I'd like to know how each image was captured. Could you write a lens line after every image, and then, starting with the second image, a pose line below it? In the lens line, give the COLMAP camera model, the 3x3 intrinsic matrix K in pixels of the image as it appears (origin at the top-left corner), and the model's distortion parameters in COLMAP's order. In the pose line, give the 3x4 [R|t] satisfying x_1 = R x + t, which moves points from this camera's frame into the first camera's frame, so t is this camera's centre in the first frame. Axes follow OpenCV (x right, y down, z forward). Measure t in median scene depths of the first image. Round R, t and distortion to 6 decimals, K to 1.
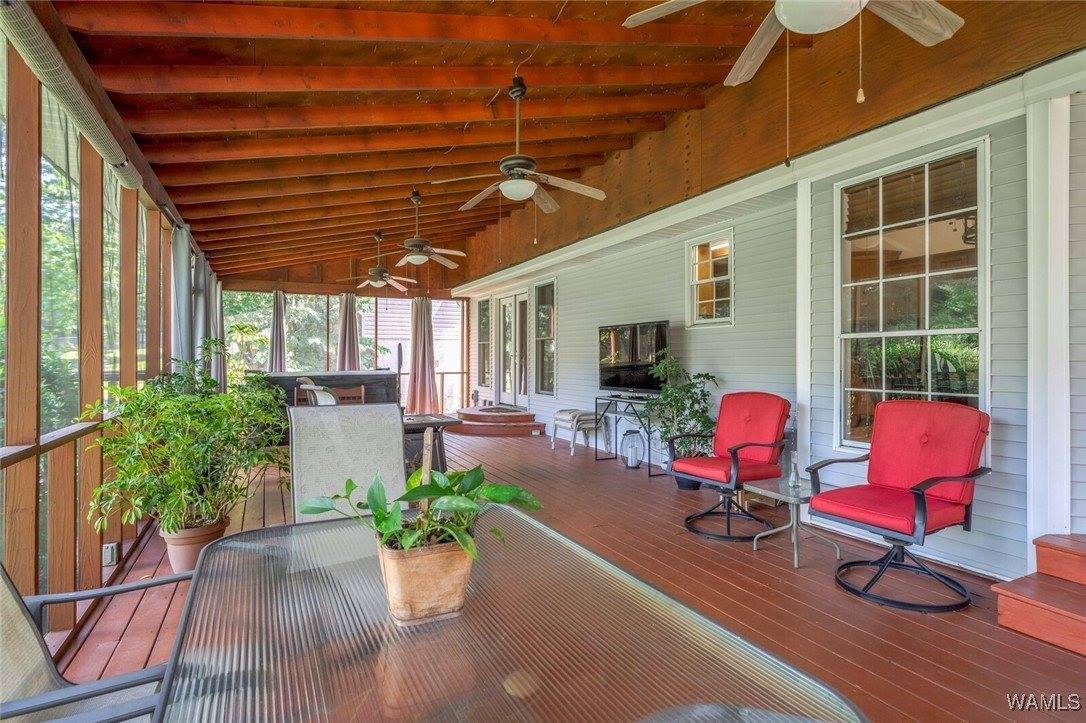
lens RADIAL K [[569.2, 0, 542.2], [0, 569.2, 363.6], [0, 0, 1]] dist [-0.002818, 0.001015]
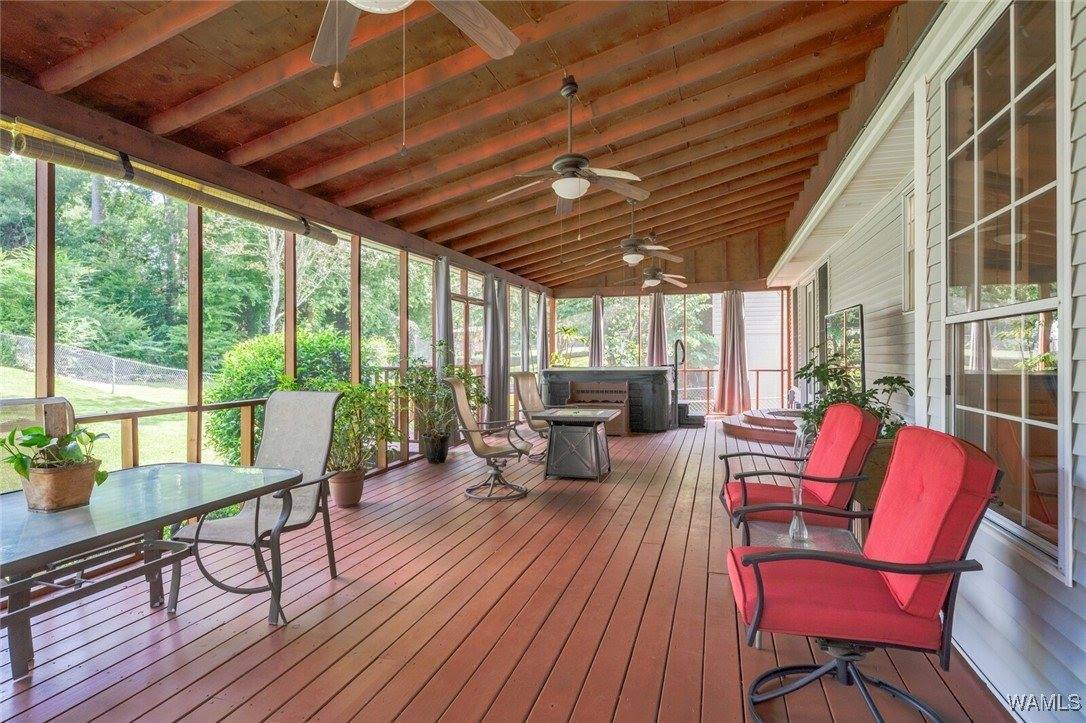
lens RADIAL K [[569.2, 0, 534.4], [0, 569.2, 356.2], [0, 0, 1]] dist [-0.002818, 0.001015]
pose [[0.723435, -0.001385, -0.690391, 0.217325], [-0.001542, 0.999992, -0.003622, -0.002443], [0.690391, 0.003685, 0.723427, 0.083979]]
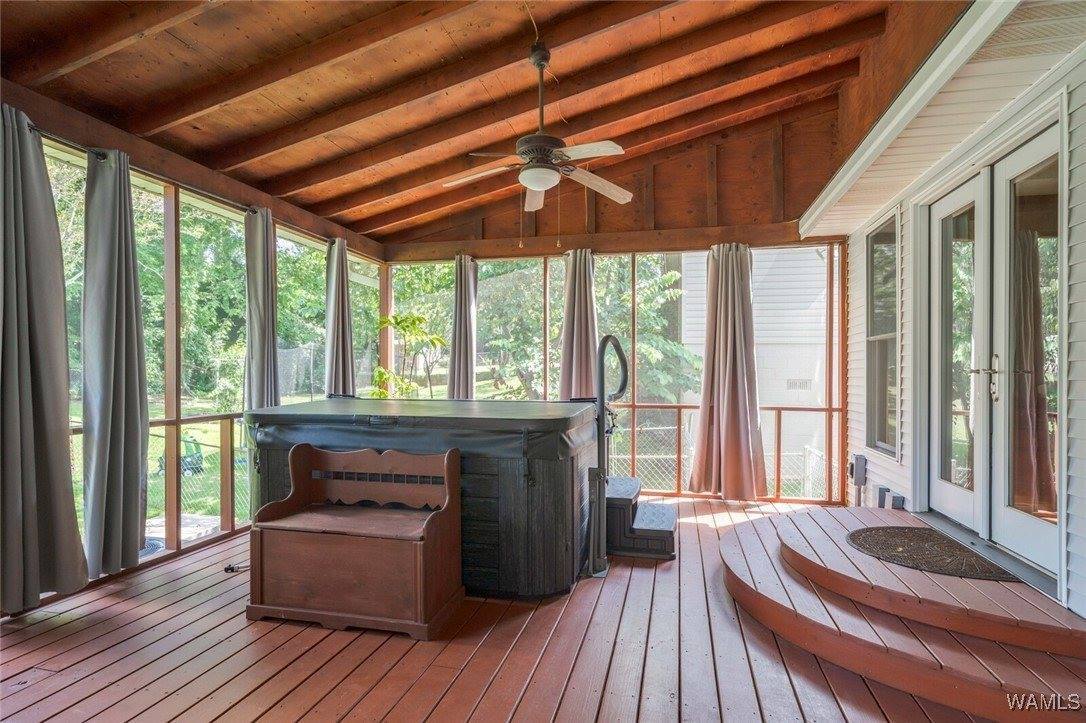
lens RADIAL K [[569.2, 0, 533.2], [0, 569.2, 361.5], [0, 0, 1]] dist [-0.002818, 0.001015]
pose [[0.765603, -0.007083, -0.643274, -0.036560], [-0.014283, 0.999506, -0.028004, -0.005804], [0.643154, 0.030628, 0.765124, 0.568903]]
